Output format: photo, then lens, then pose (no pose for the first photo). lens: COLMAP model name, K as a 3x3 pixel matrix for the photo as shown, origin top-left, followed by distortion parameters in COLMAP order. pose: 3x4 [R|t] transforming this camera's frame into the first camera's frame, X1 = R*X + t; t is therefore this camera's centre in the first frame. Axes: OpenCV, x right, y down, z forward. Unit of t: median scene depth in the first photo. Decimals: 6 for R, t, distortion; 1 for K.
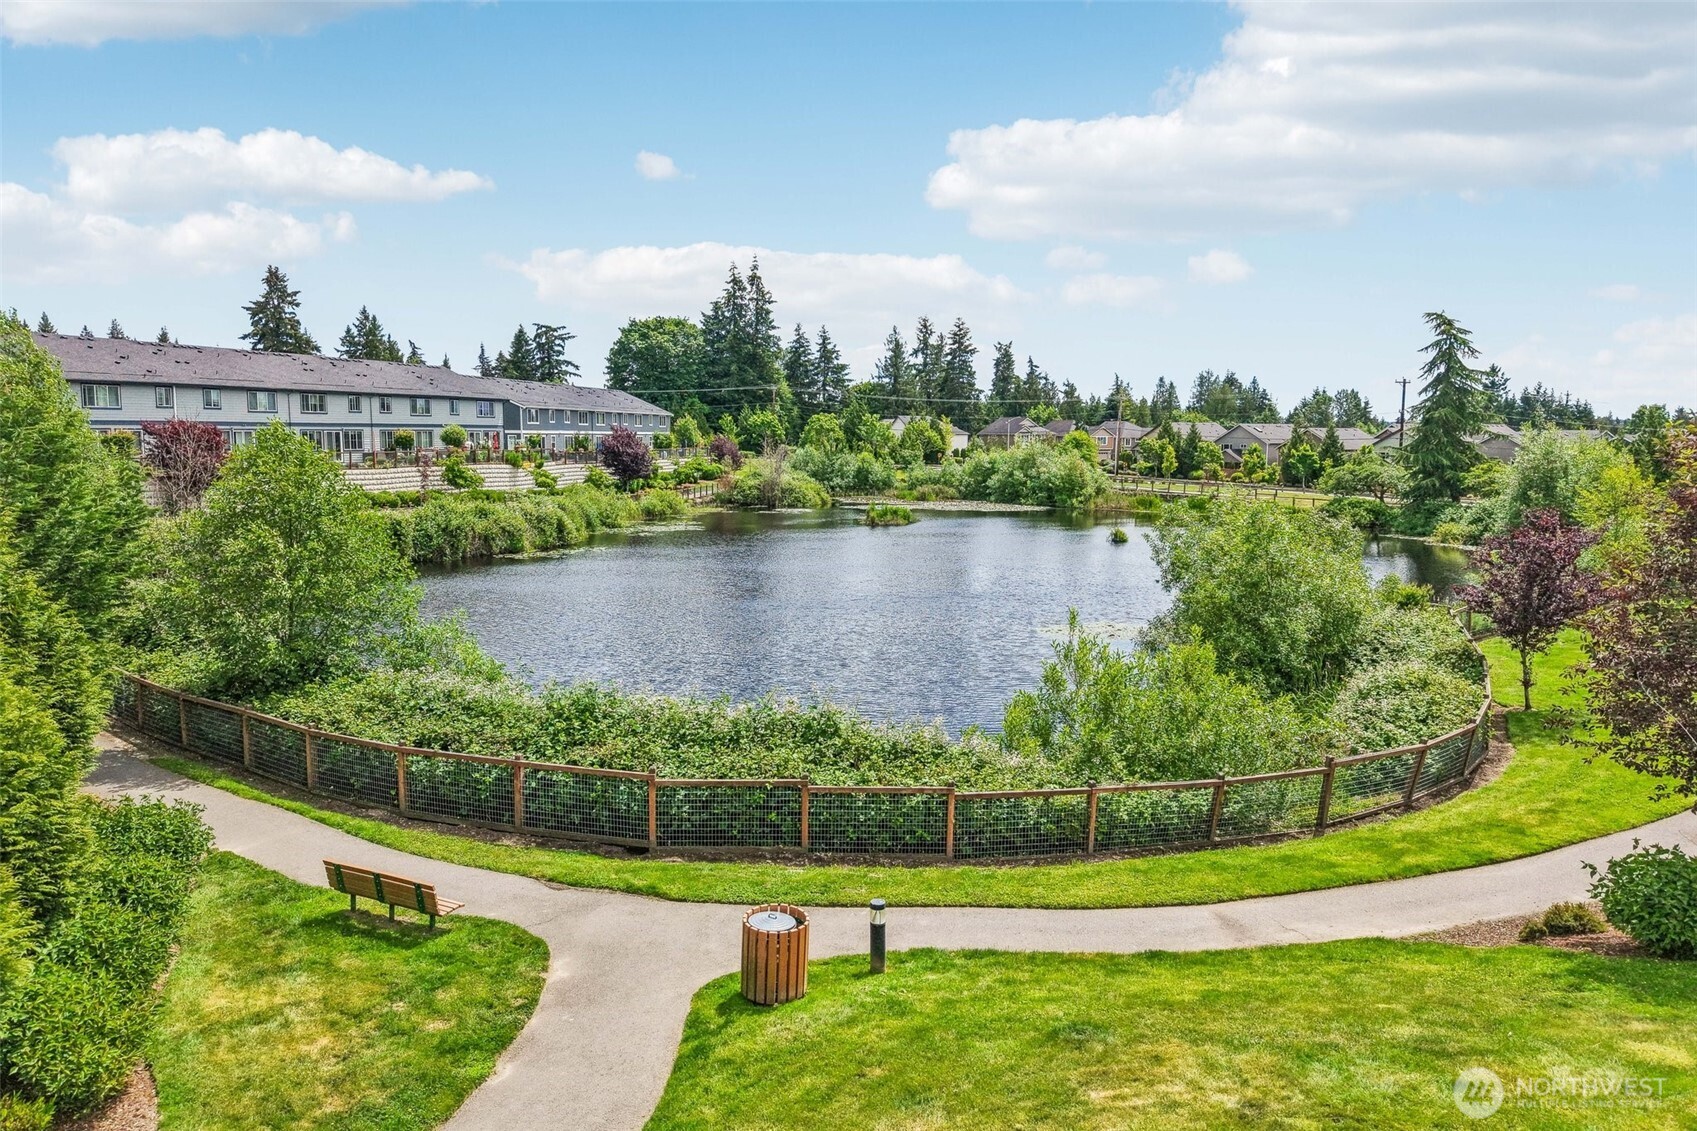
lens RADIAL K [[1153.0, 0, 872.6], [0, 1153.0, 566.9], [0, 0, 1]] dist [-0.001334, 0.001863]
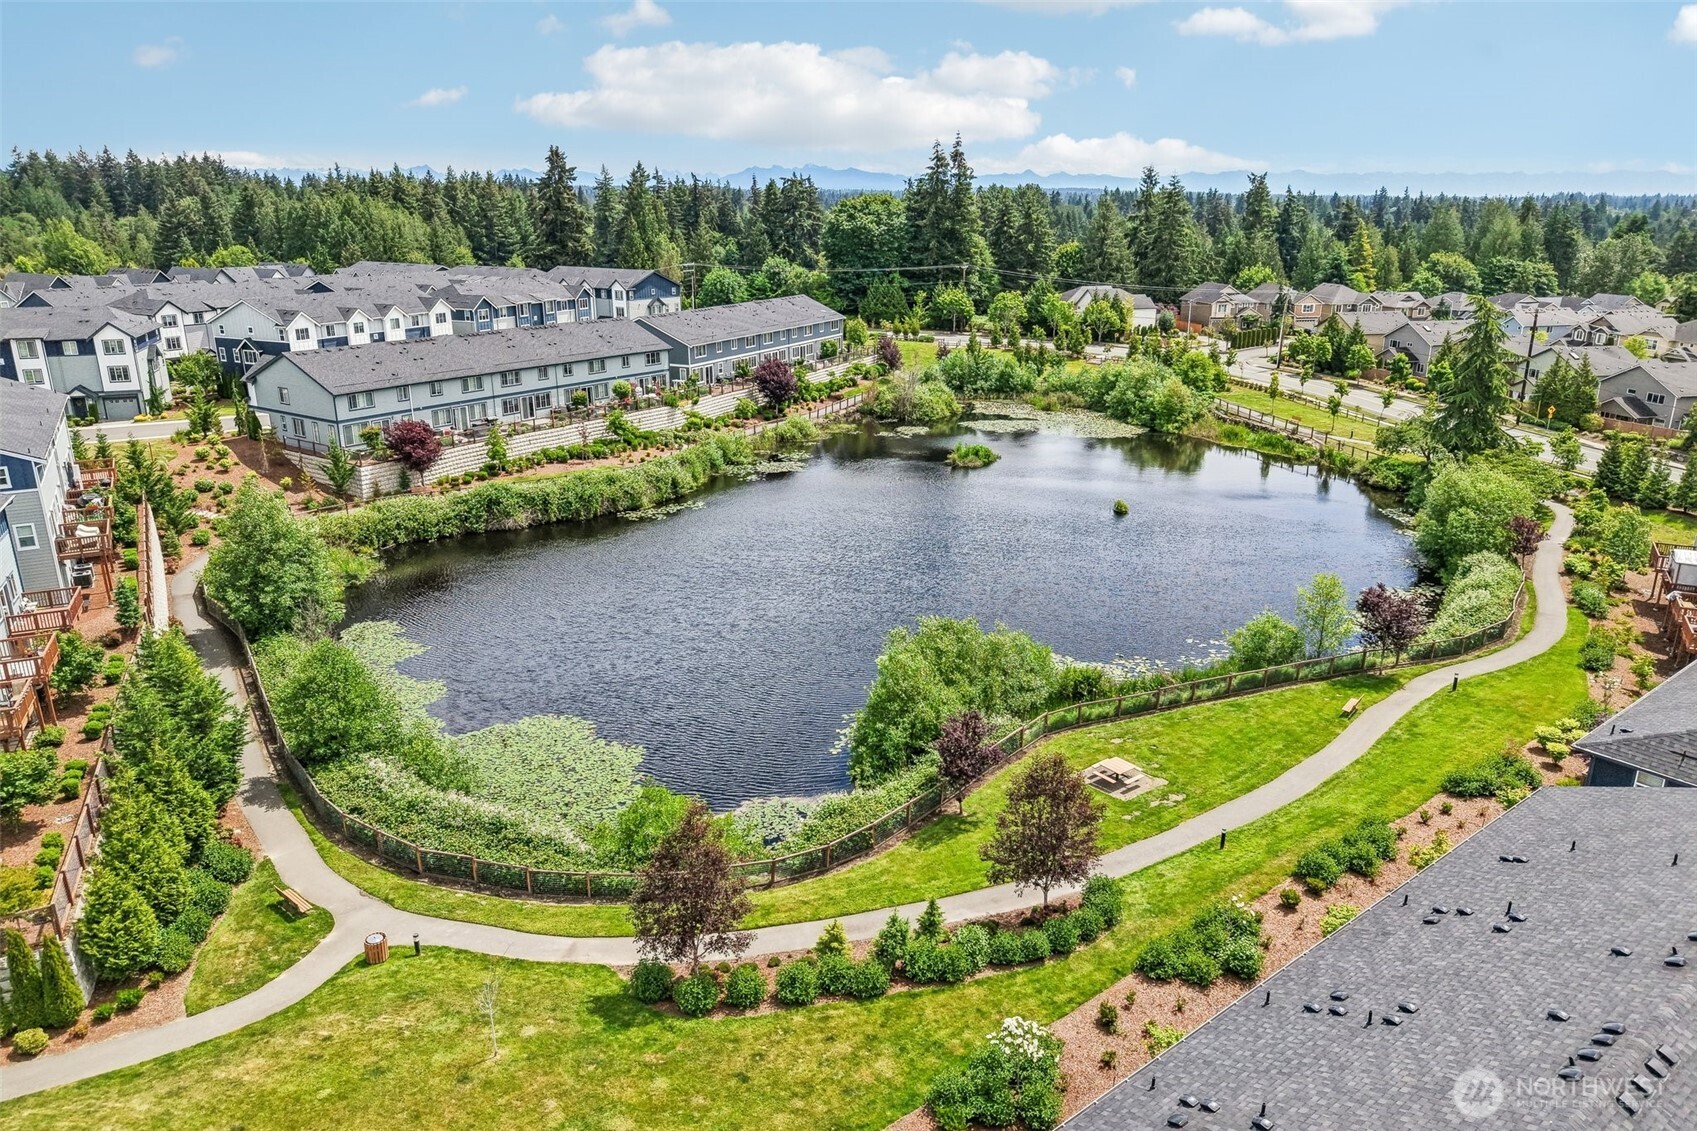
lens RADIAL K [[1144.1, 0, 848.5], [0, 1144.1, 565.5], [0, 0, 1]] dist [0.060645, -0.069801]
pose [[0.958695, 0.074136, -0.274604, 0.215968], [-0.020916, 0.981196, 0.191877, -0.147219], [0.283666, -0.178208, 0.942218, -0.155843]]
